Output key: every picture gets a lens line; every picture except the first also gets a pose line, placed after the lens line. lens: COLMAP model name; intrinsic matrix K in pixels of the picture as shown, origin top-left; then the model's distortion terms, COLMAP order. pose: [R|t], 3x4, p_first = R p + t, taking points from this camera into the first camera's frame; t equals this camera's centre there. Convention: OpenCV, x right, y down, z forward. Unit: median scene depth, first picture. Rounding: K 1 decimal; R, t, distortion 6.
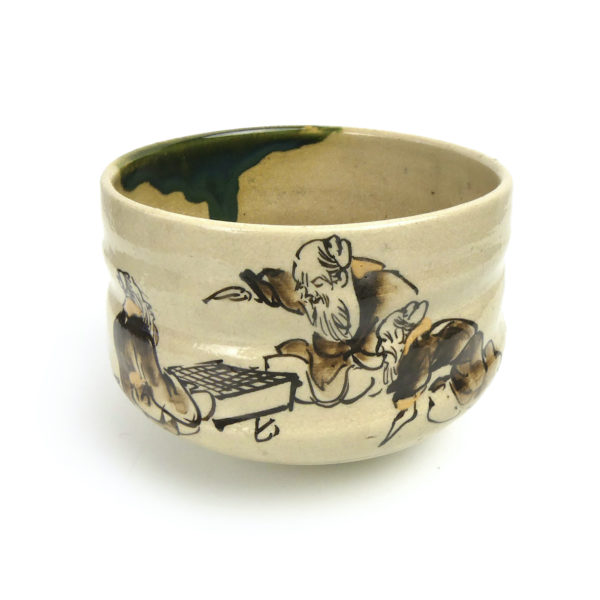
lens RADIAL K [[664.0, 0, 300.8], [0, 664.0, 299.8], [0, 0, 1]] dist [0.000174, 0.000000]
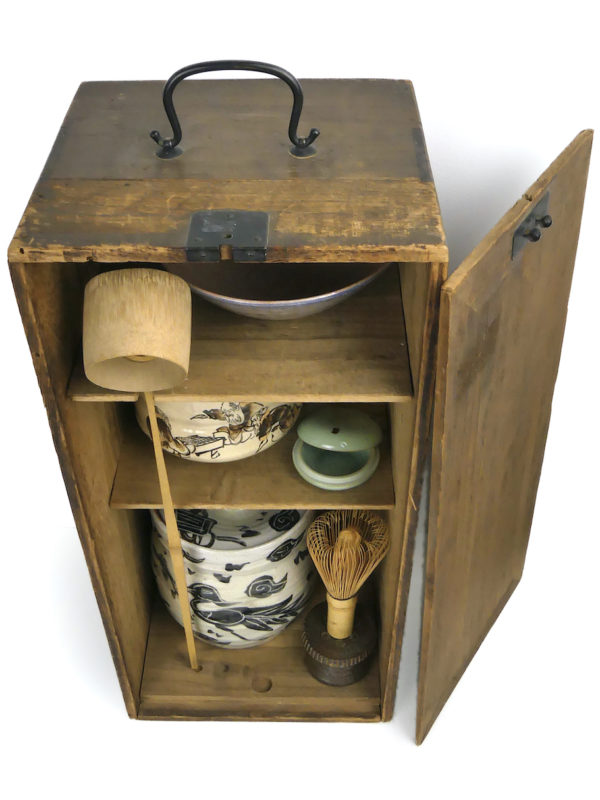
lens RADIAL K [[950.9, 0, 299.5], [0, 950.9, 402.5], [0, 0, 1]] dist [0.006564, 0.000000]
pose [[0.983080, -0.129927, 0.129122, -0.198837], [0.081061, 0.940704, 0.329400, -1.355677], [-0.164263, -0.313360, 0.935320, -2.855397]]
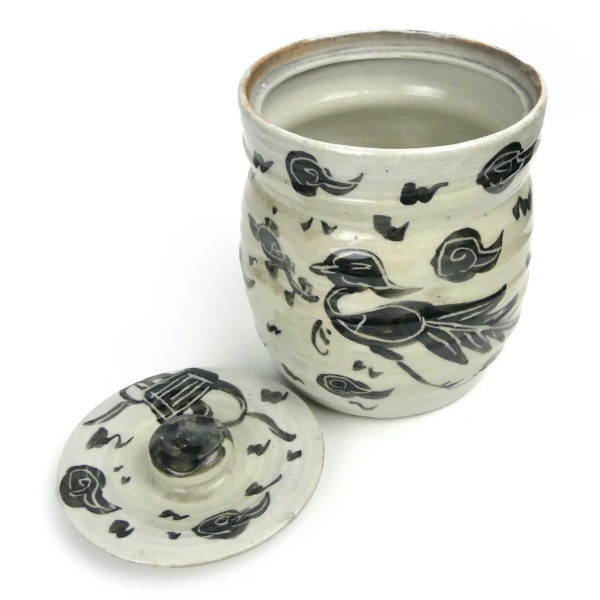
lens RADIAL K [[858.1, 0, 300.3], [0, 858.1, 298.9], [0, 0, 1]] dist [0.050767, 0.000000]
pose [[0.975532, -0.165844, 0.144333, -0.657970], [0.133644, 0.968596, 0.209669, 0.637377], [-0.174573, -0.185250, 0.967061, -0.836684]]
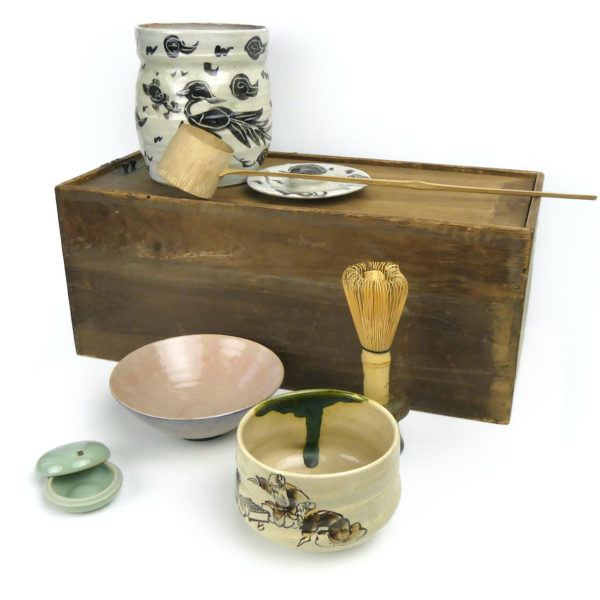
lens RADIAL K [[858.1, 0, 298.6], [0, 858.1, 301.4], [0, 0, 1]] dist [0.050767, 0.000000]
pose [[0.879665, -0.186648, 0.437439, -2.166277], [0.204019, 0.978939, 0.007427, 2.403309], [-0.429612, 0.082713, 0.899217, -3.517628]]
